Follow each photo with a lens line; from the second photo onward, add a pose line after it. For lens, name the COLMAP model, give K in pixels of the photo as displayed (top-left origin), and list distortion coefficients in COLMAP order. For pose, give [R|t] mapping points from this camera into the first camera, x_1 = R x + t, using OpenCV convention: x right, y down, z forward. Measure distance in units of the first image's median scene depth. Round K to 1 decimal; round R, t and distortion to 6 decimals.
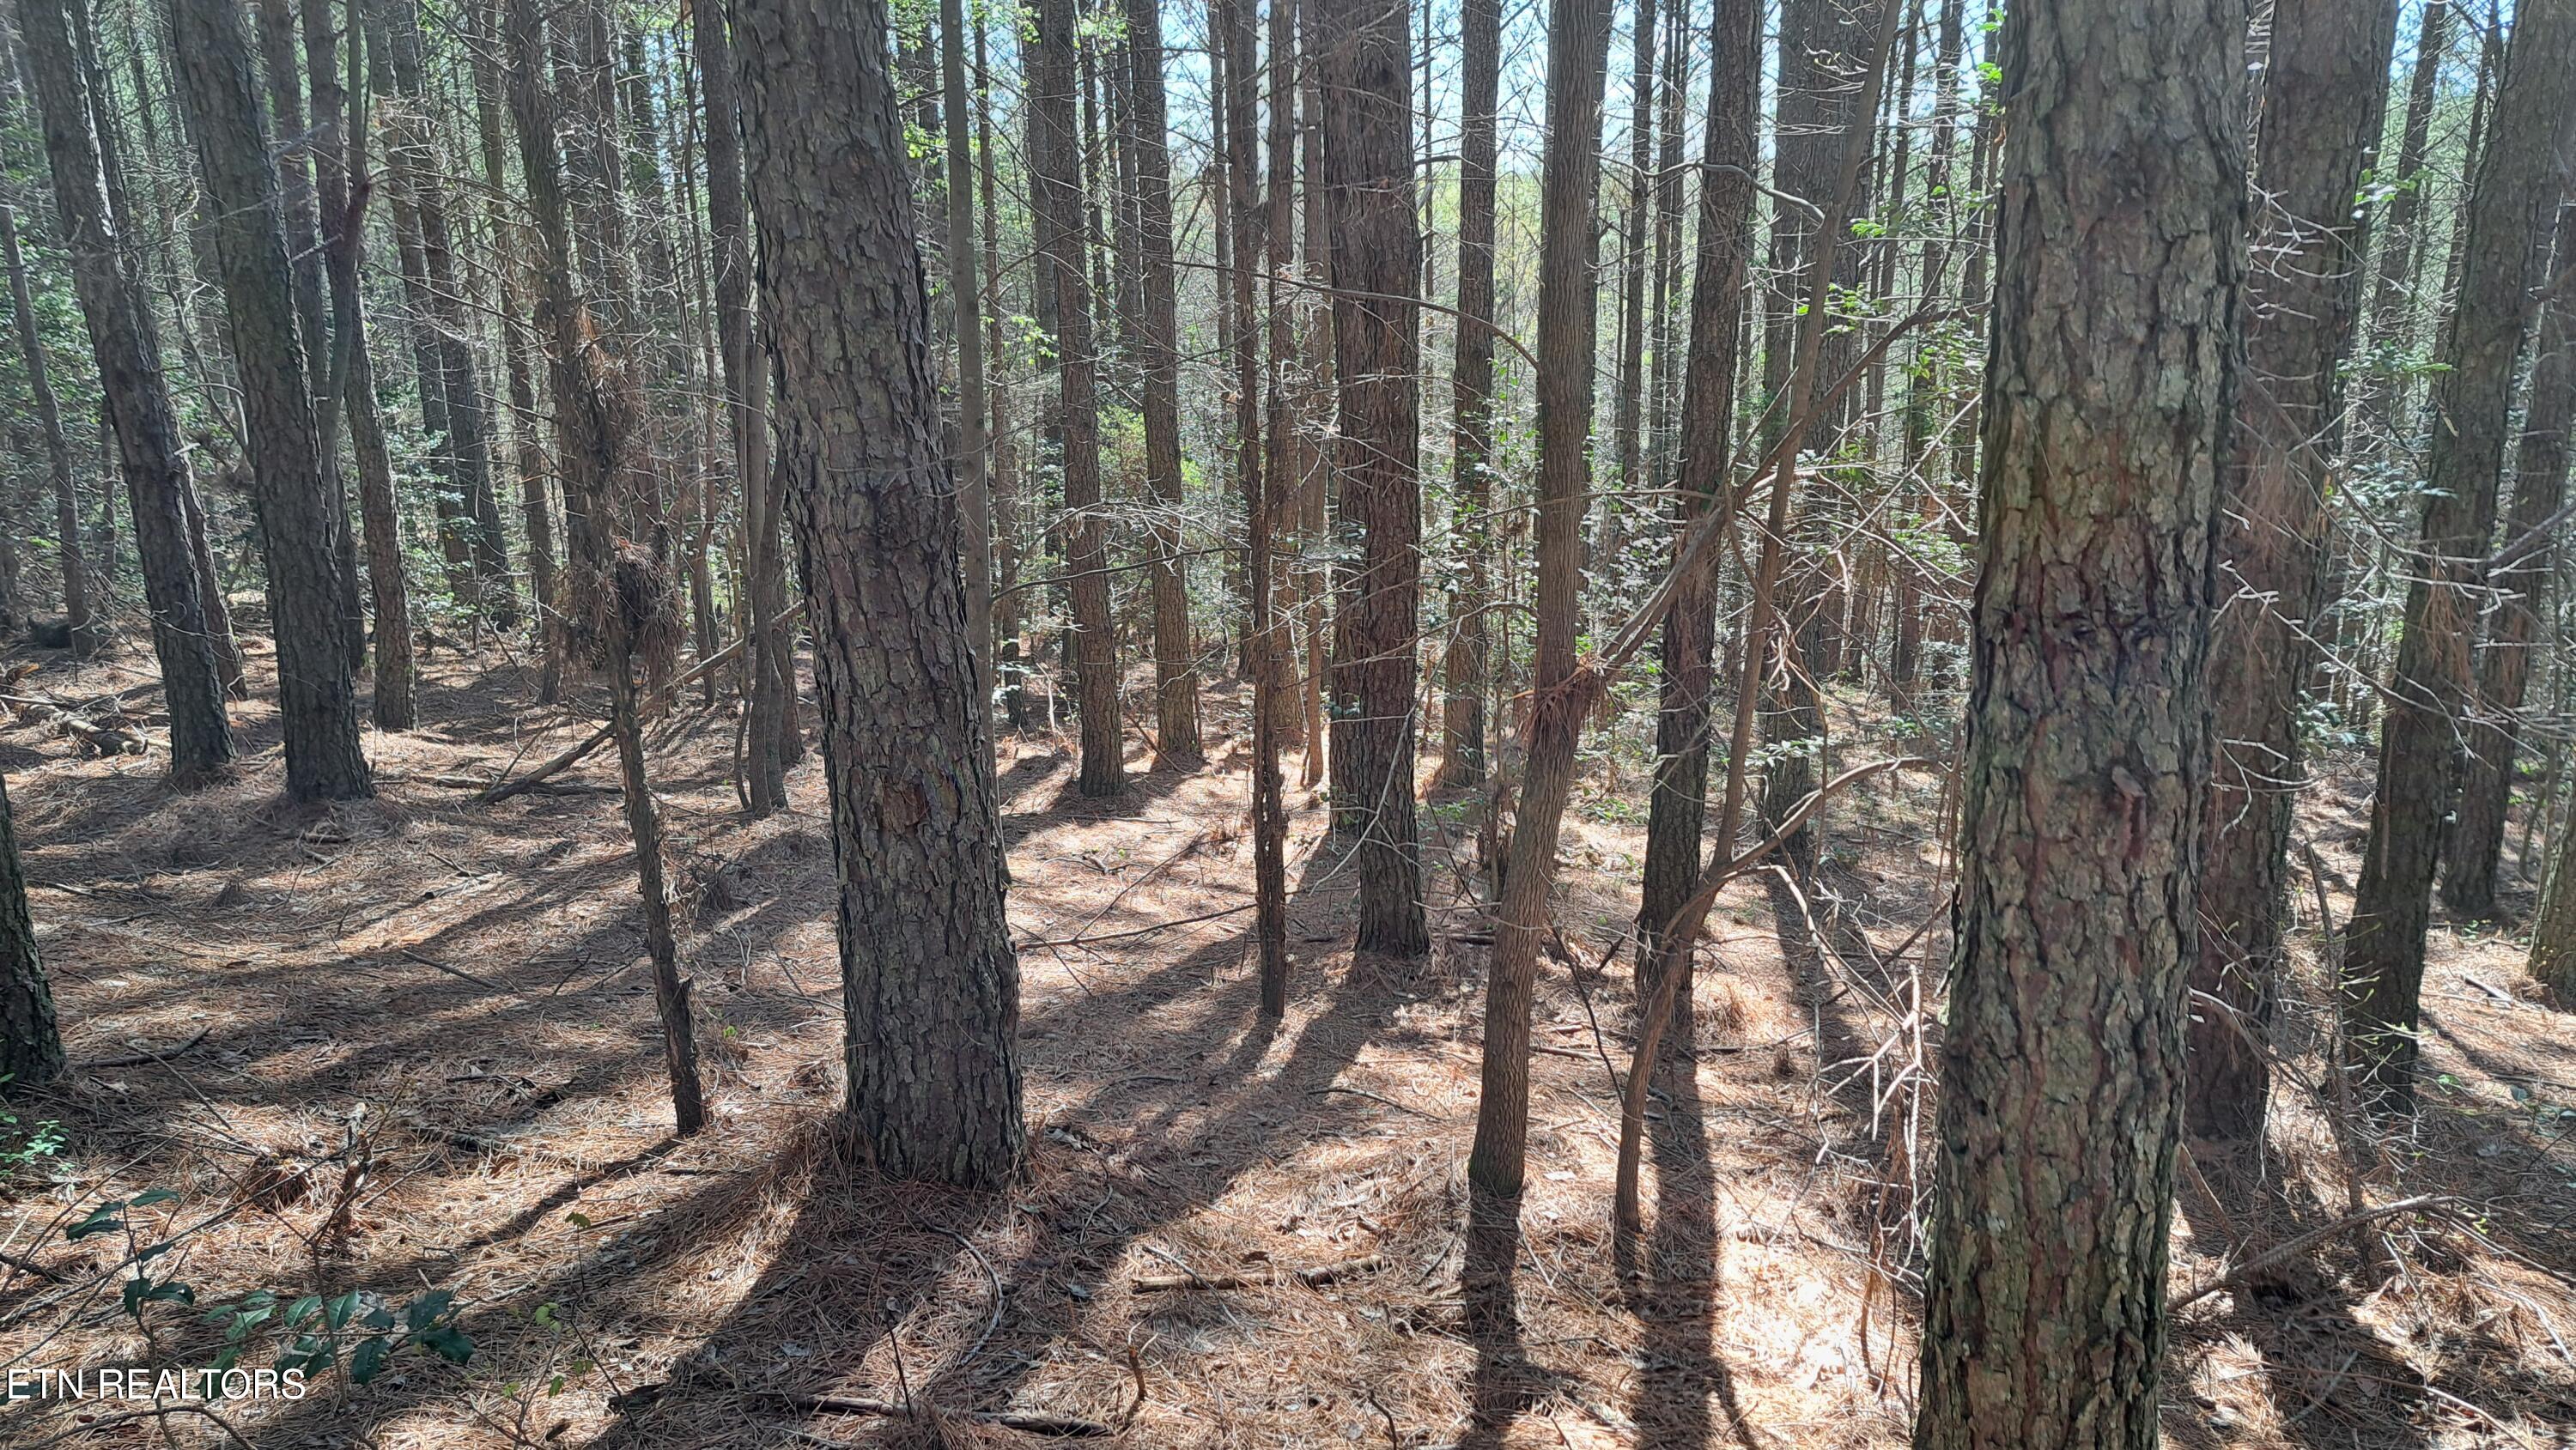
lens RADIAL K [[1853.4, 0, 1289.6], [0, 1853.4, 788.9], [0, 0, 1]] dist [0.069332, -0.046500]
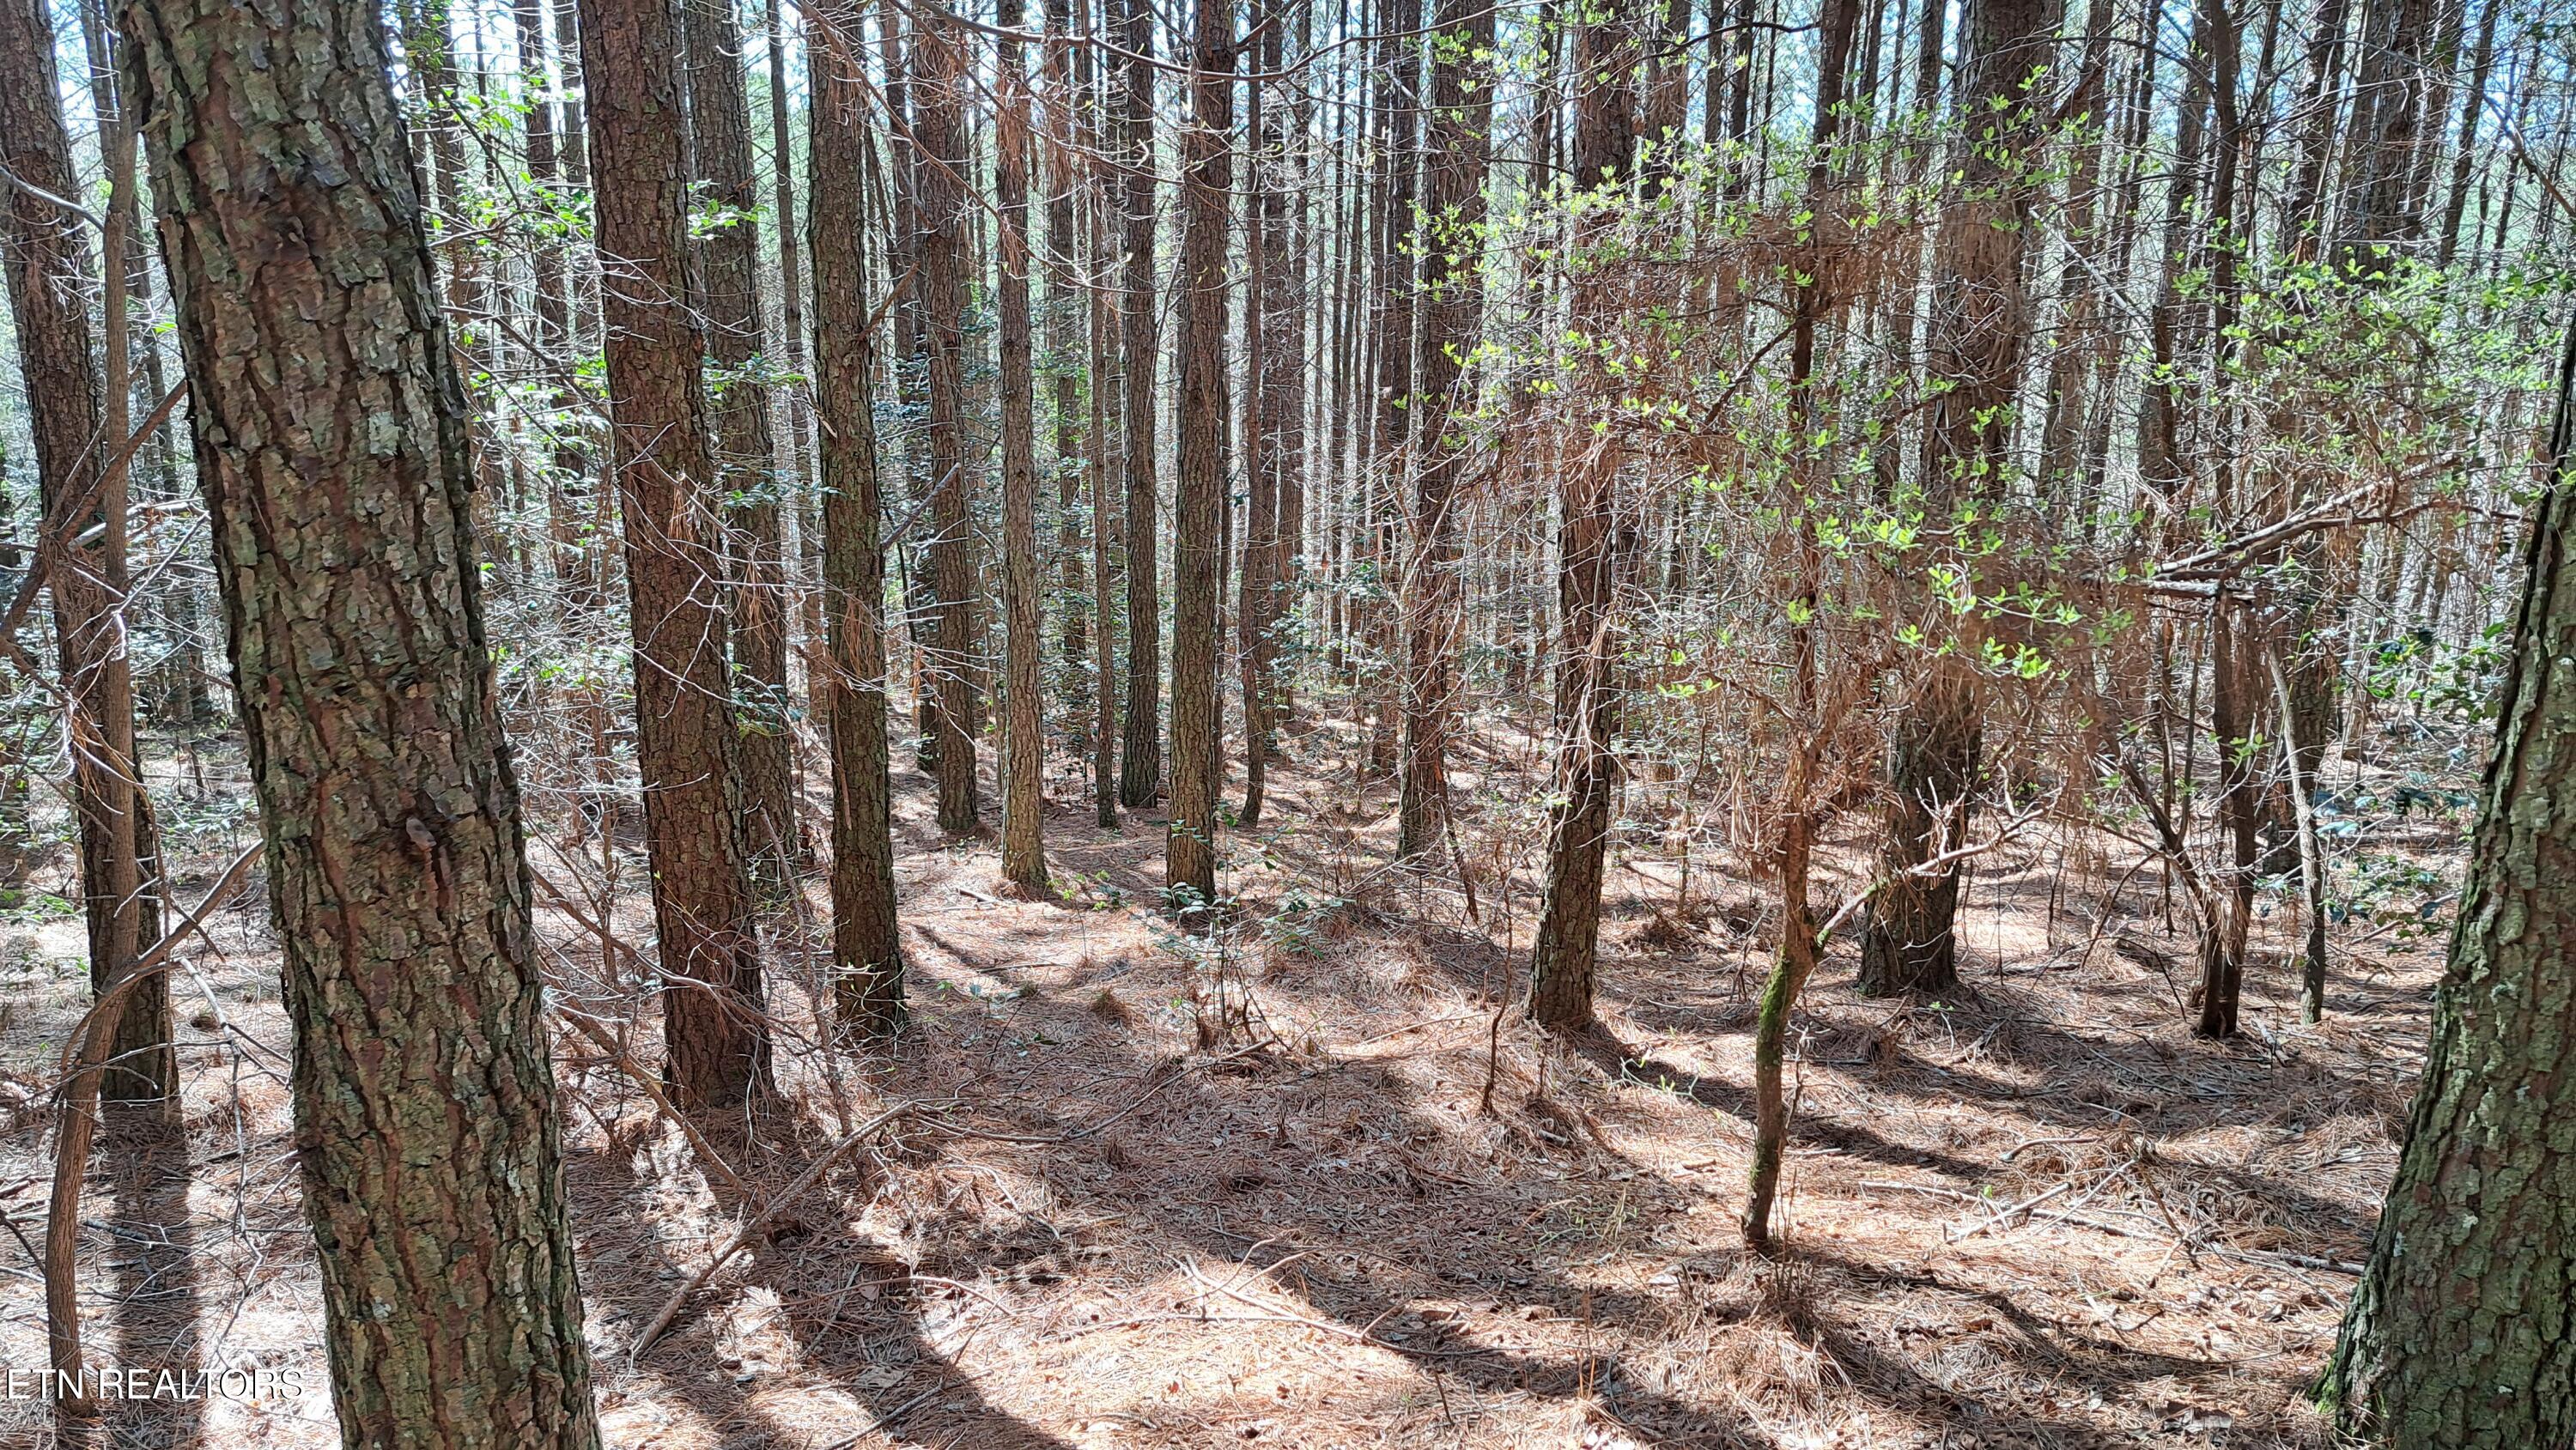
lens RADIAL K [[1844.3, 0, 1281.0], [0, 1844.3, 734.6], [0, 0, 1]] dist [0.101446, -0.088828]
pose [[0.759456, -0.153742, 0.632131, 0.167996], [0.166939, 0.985194, 0.039048, -0.016605], [-0.628775, 0.075872, 0.773877, -0.047934]]
